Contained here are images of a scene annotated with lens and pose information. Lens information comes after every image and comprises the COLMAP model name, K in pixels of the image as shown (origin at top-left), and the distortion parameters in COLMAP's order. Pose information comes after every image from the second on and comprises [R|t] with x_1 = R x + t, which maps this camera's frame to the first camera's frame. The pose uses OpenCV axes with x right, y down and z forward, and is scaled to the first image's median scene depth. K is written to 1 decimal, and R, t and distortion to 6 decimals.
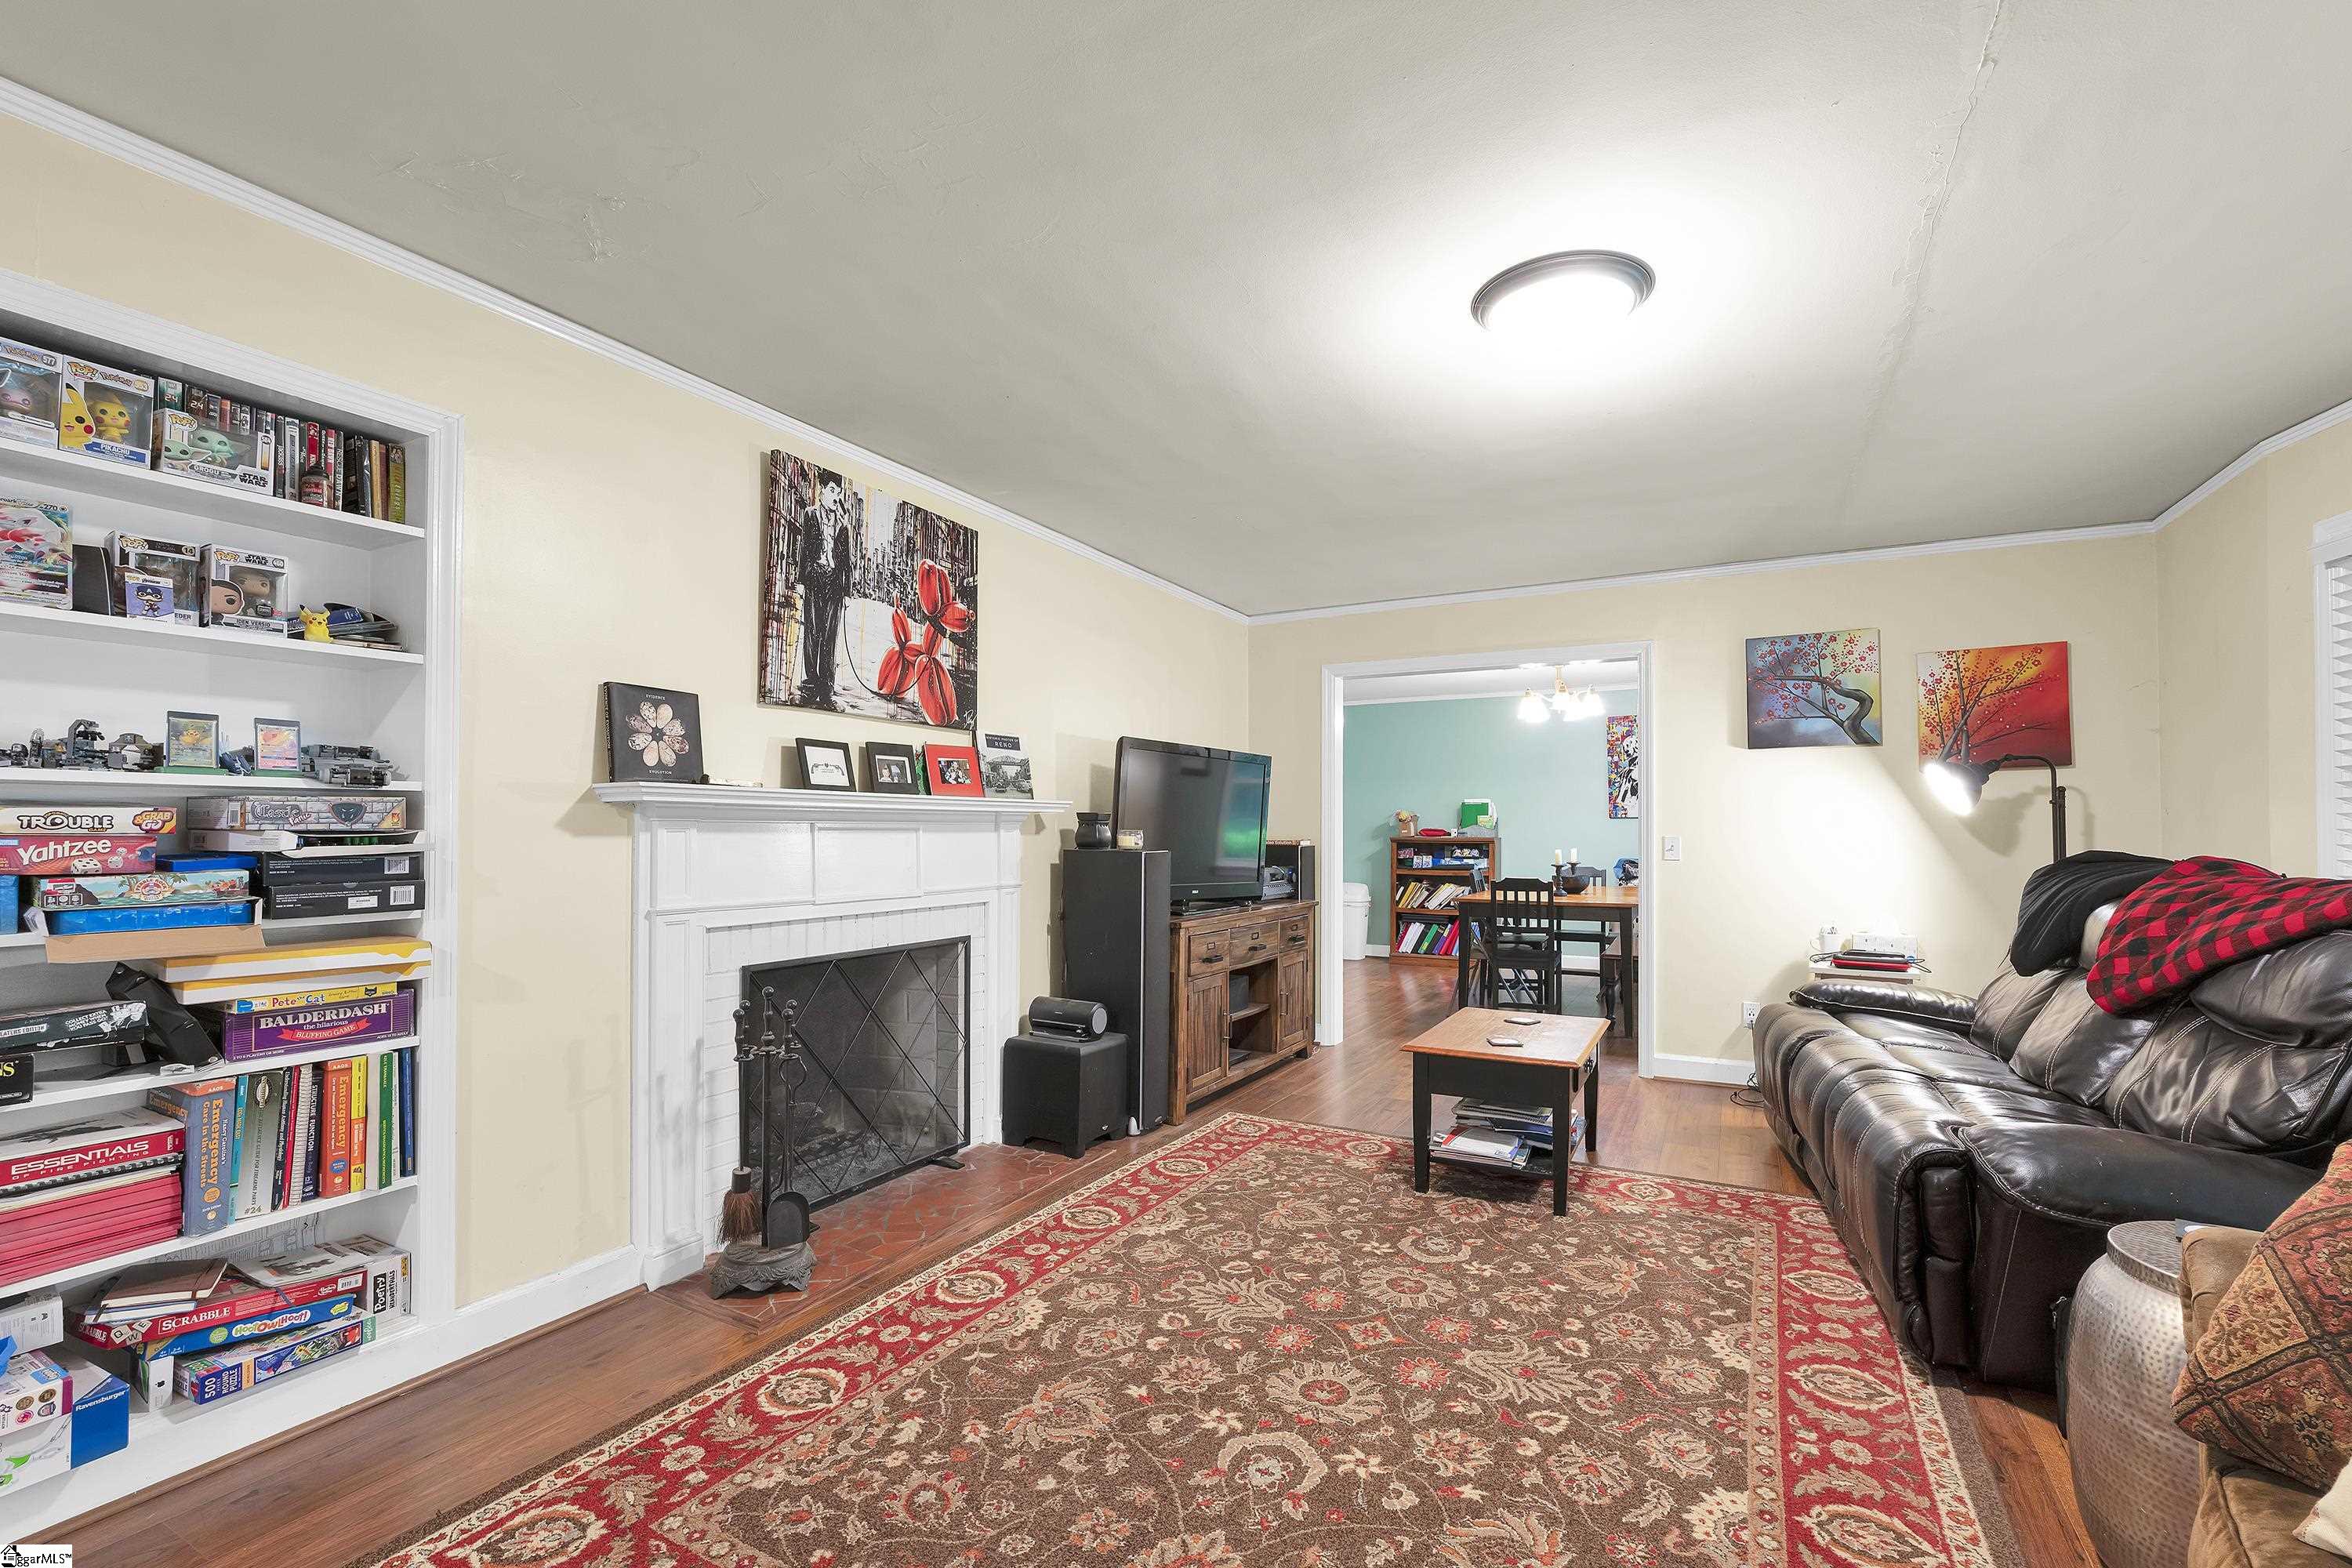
lens RADIAL K [[1031.8, 0, 1178.2], [0, 1031.8, 815.7], [0, 0, 1]] dist [-0.005630, 0.000327]
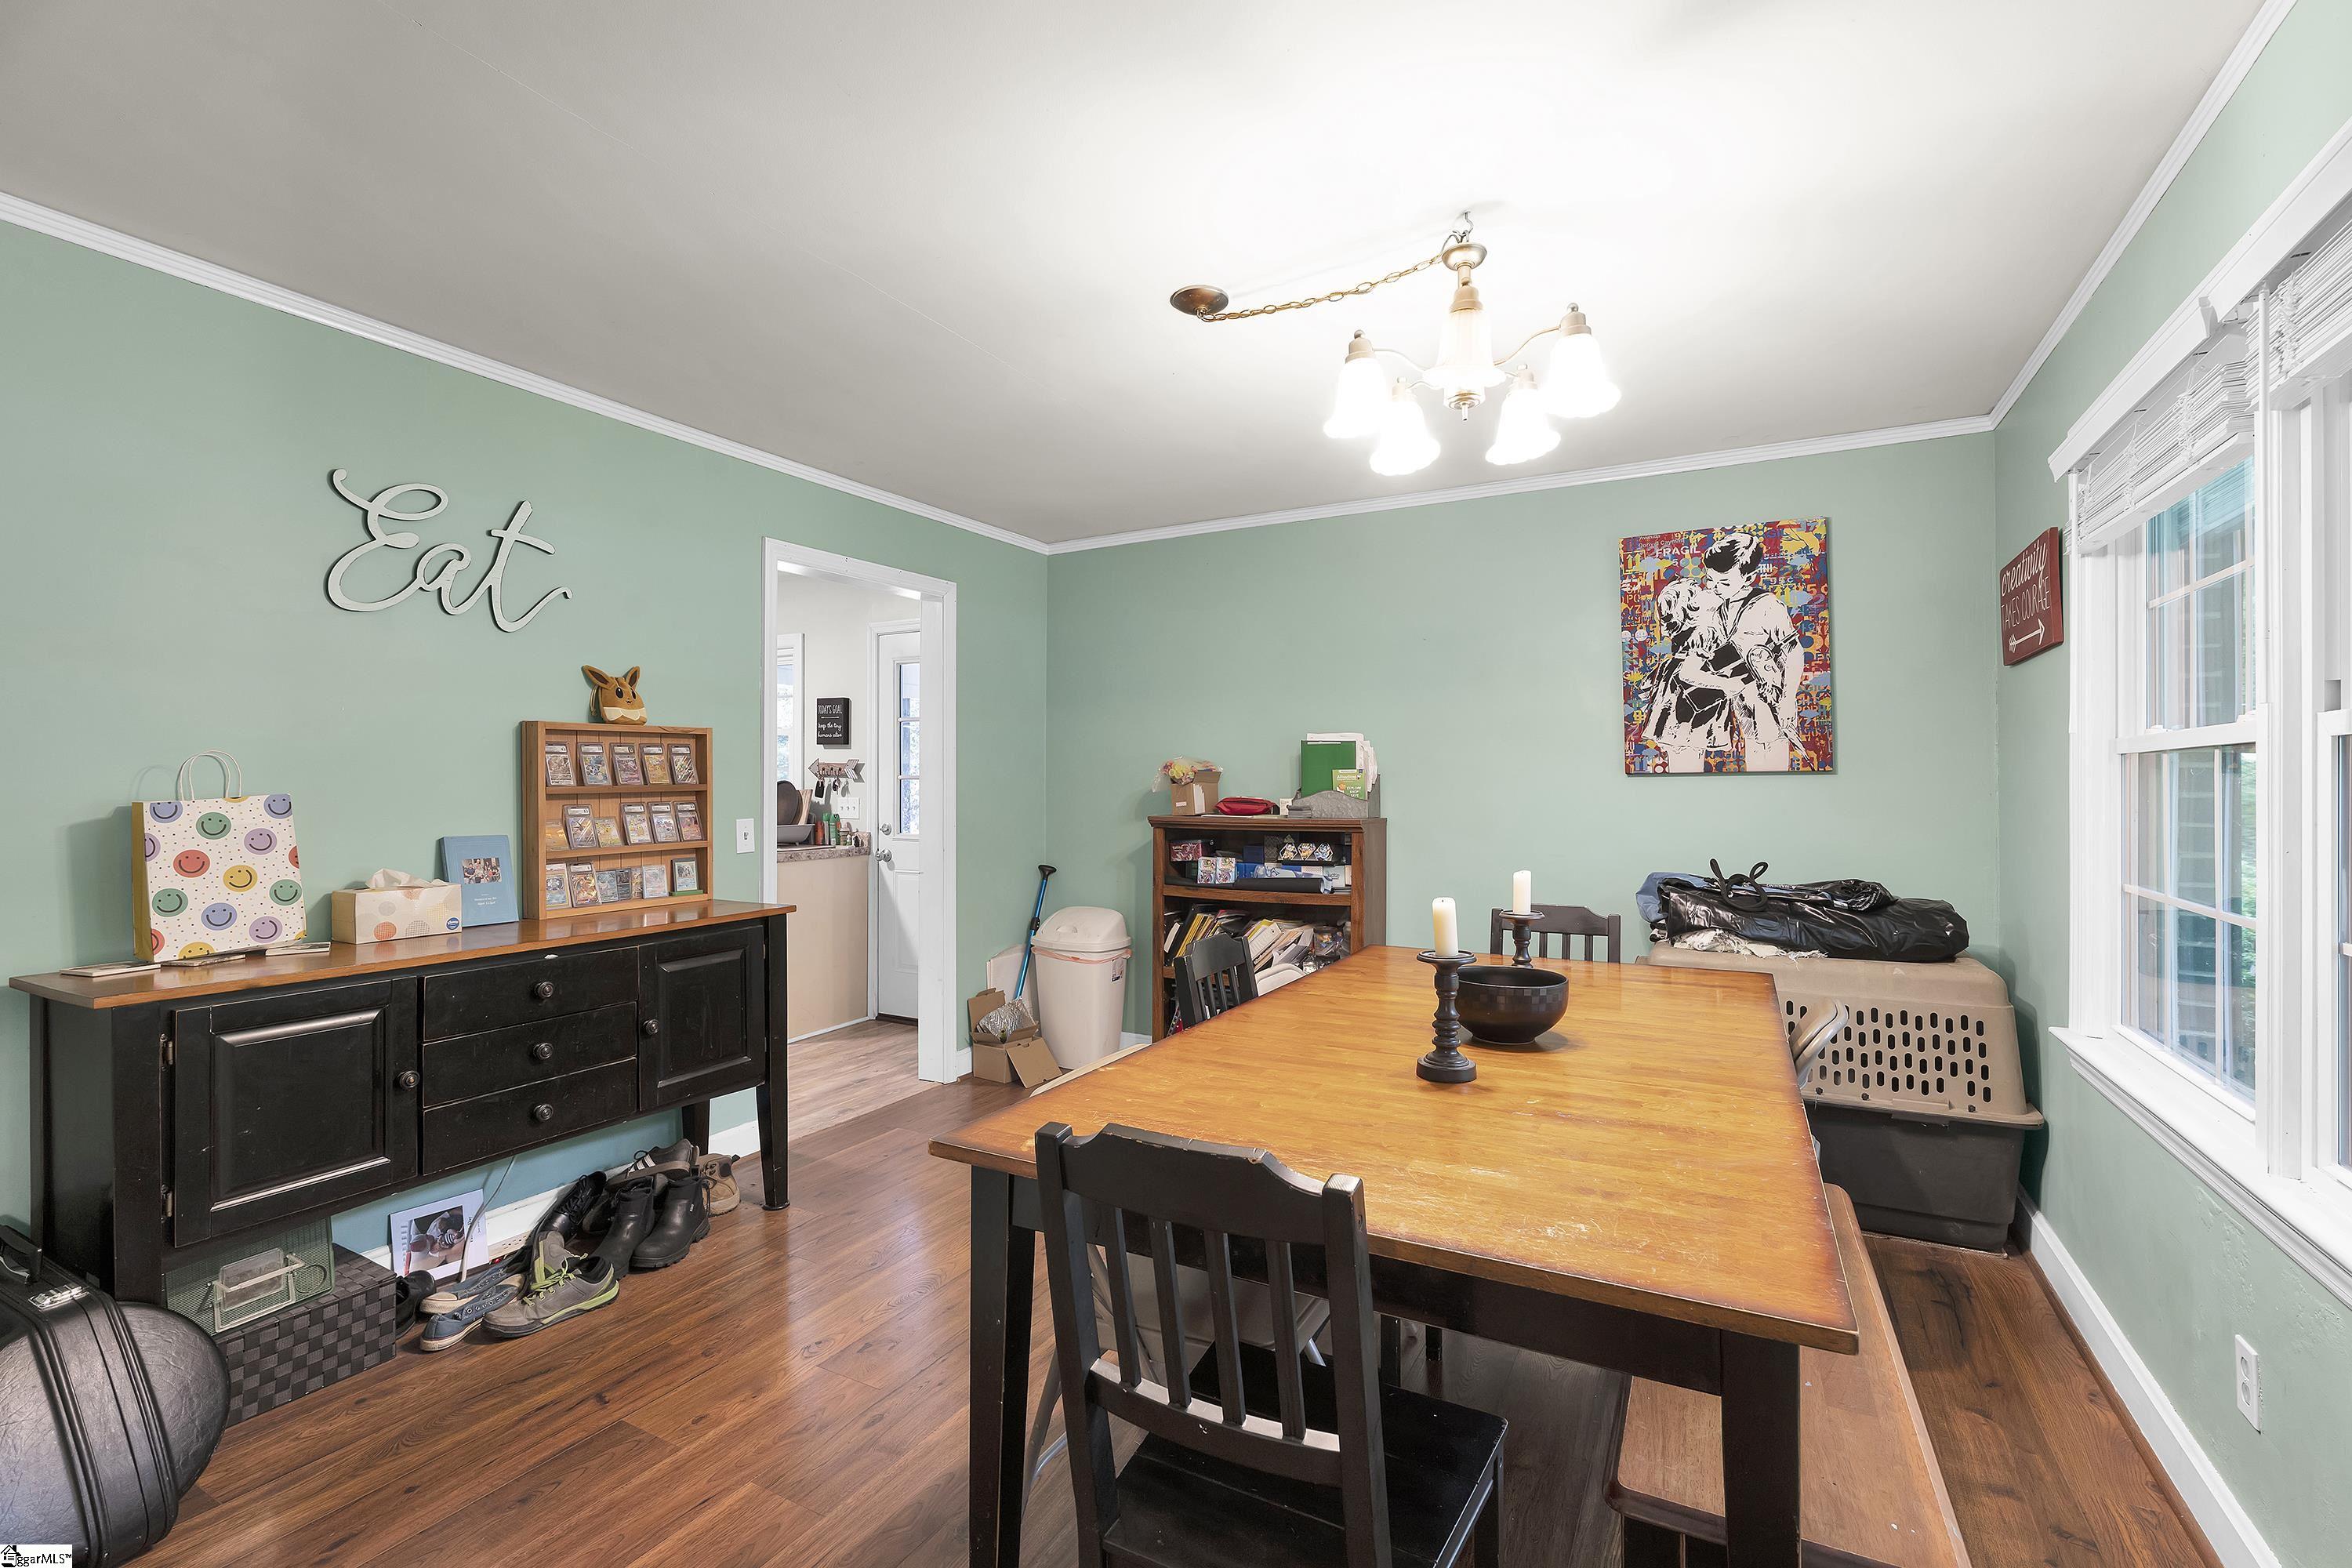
lens RADIAL K [[1031.8, 0, 1176.5], [0, 1031.8, 777.3], [0, 0, 1]] dist [-0.005630, 0.000327]
pose [[0.999982, -0.003562, -0.004820, 0.690312], [0.003611, 0.999940, 0.010305, -0.004739], [0.004783, -0.010323, 0.999935, 1.686280]]
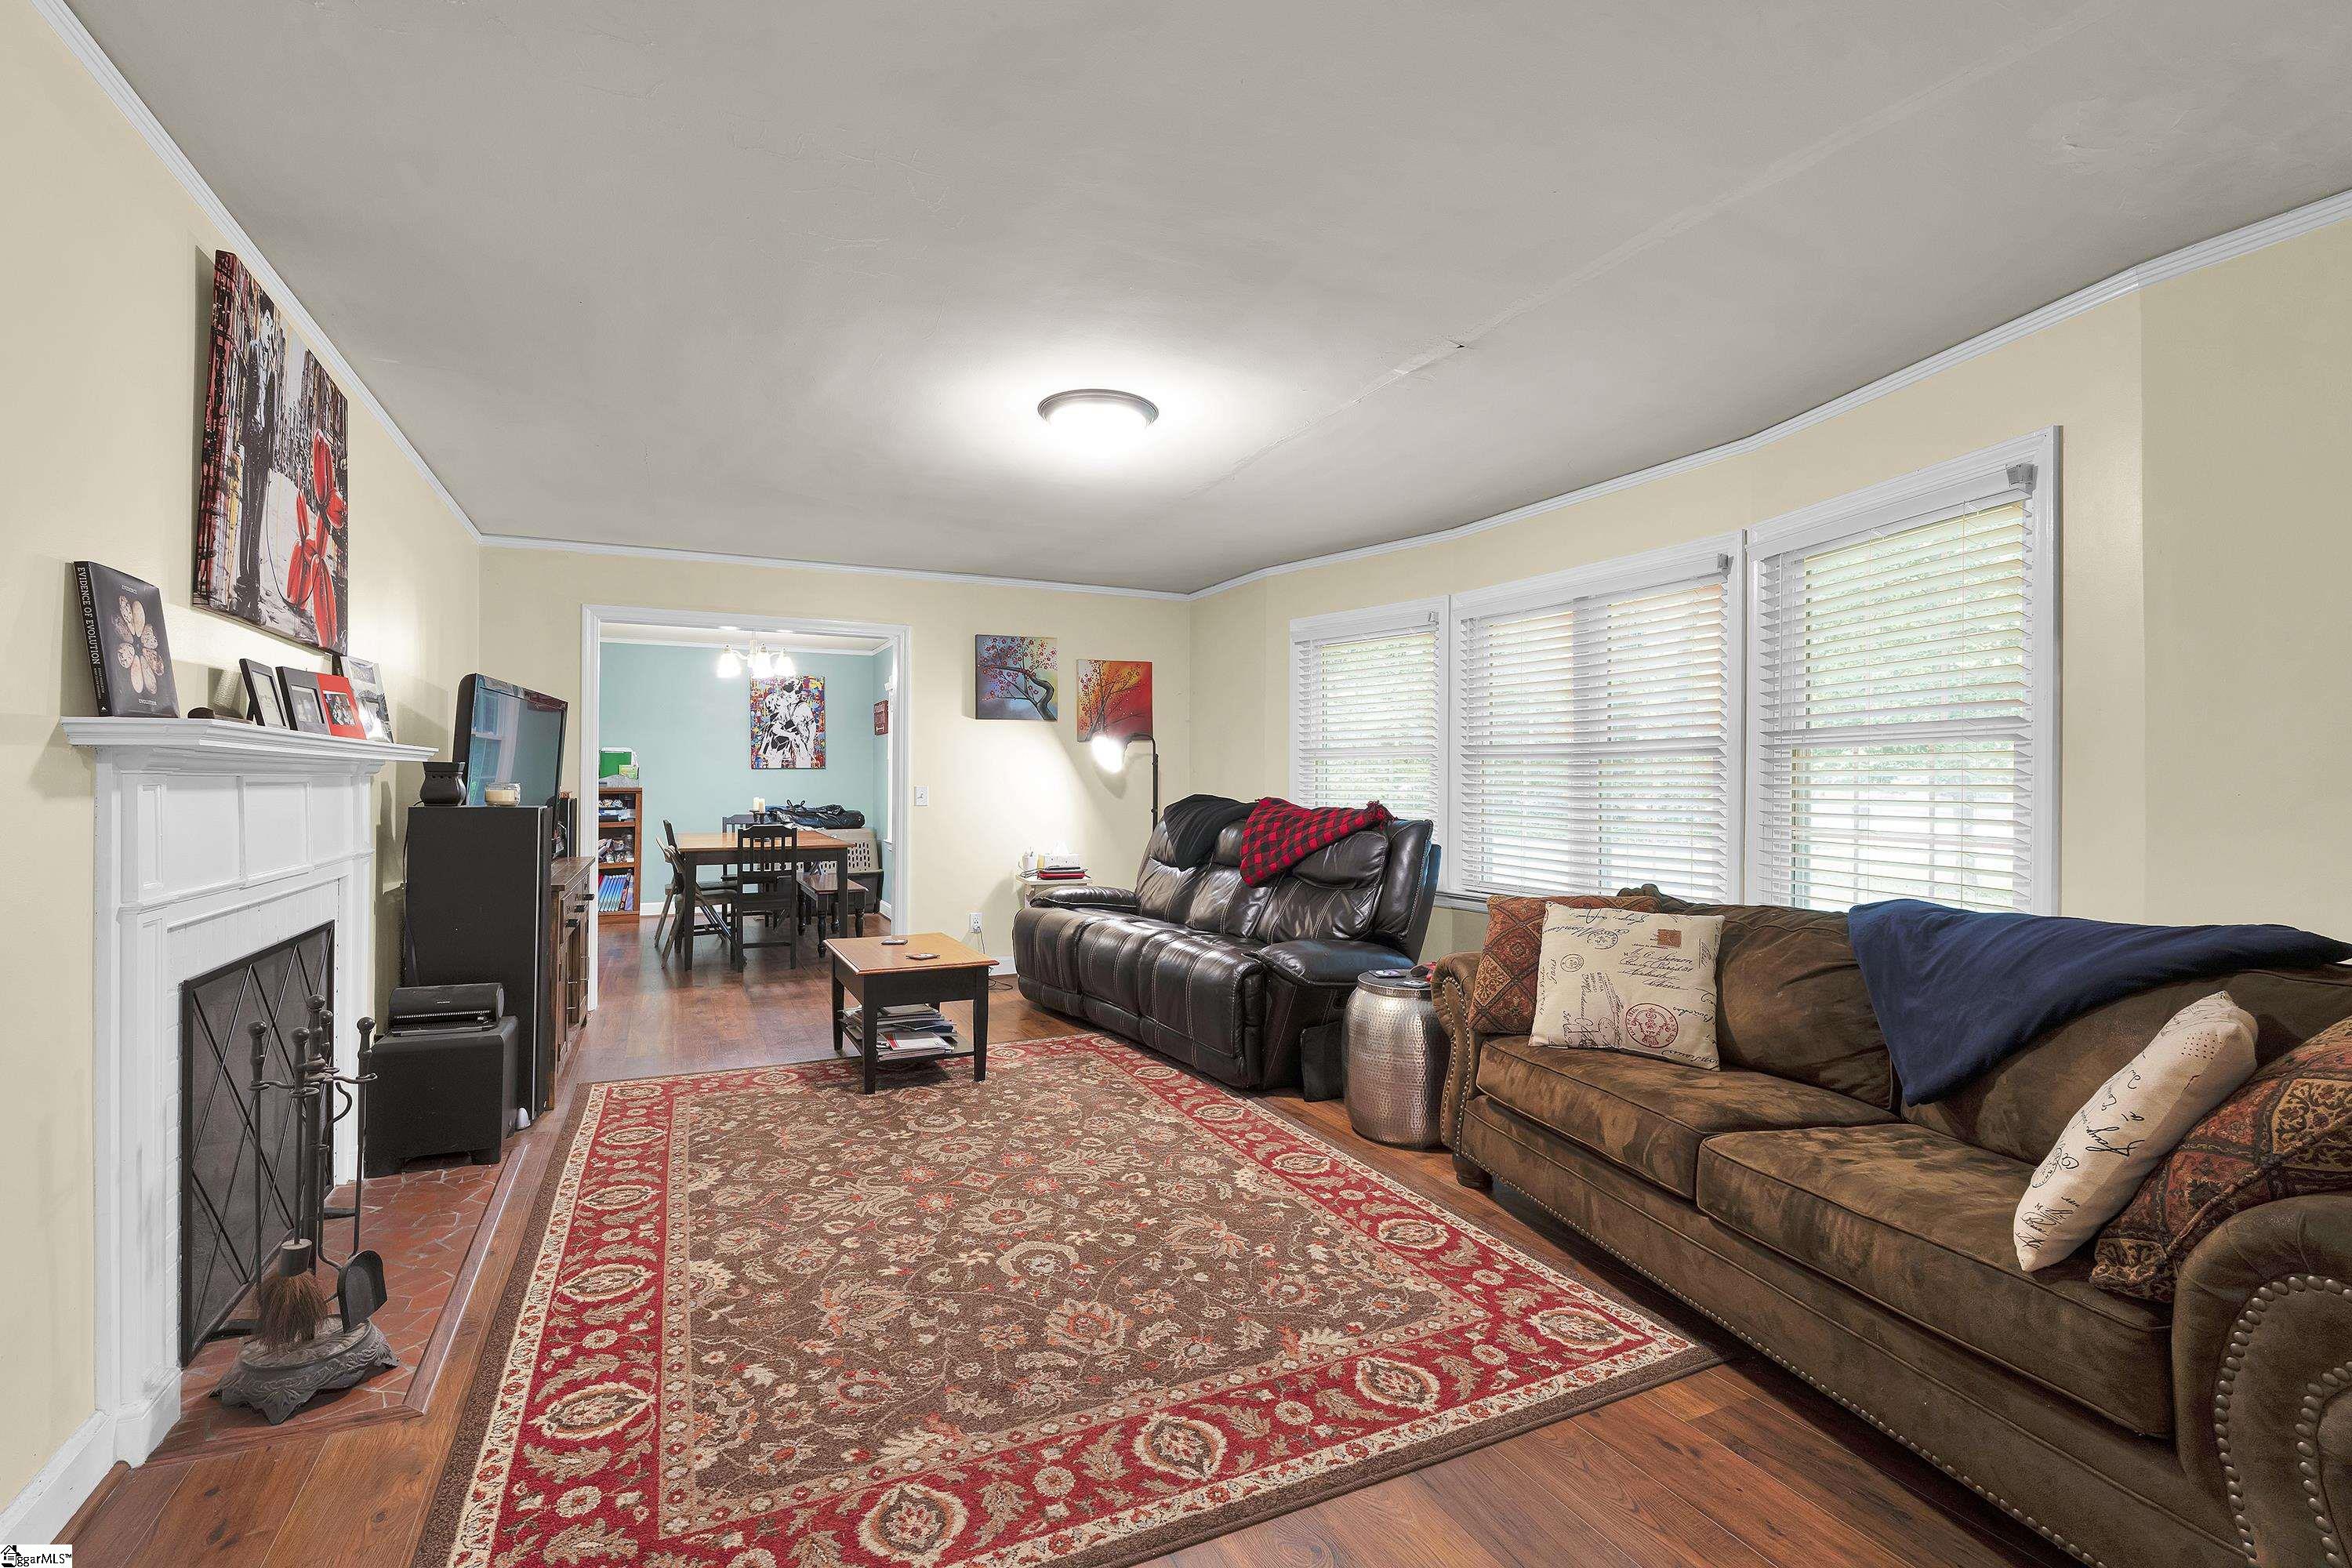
lens RADIAL K [[1031.8, 0, 1158.2], [0, 1031.8, 776.0], [0, 0, 1]] dist [-0.005630, 0.000327]
pose [[0.599312, 0.002794, 0.800510, -0.555094], [-0.012672, 0.999902, 0.005998, -0.005518], [-0.800415, -0.013738, 0.599289, 0.051731]]
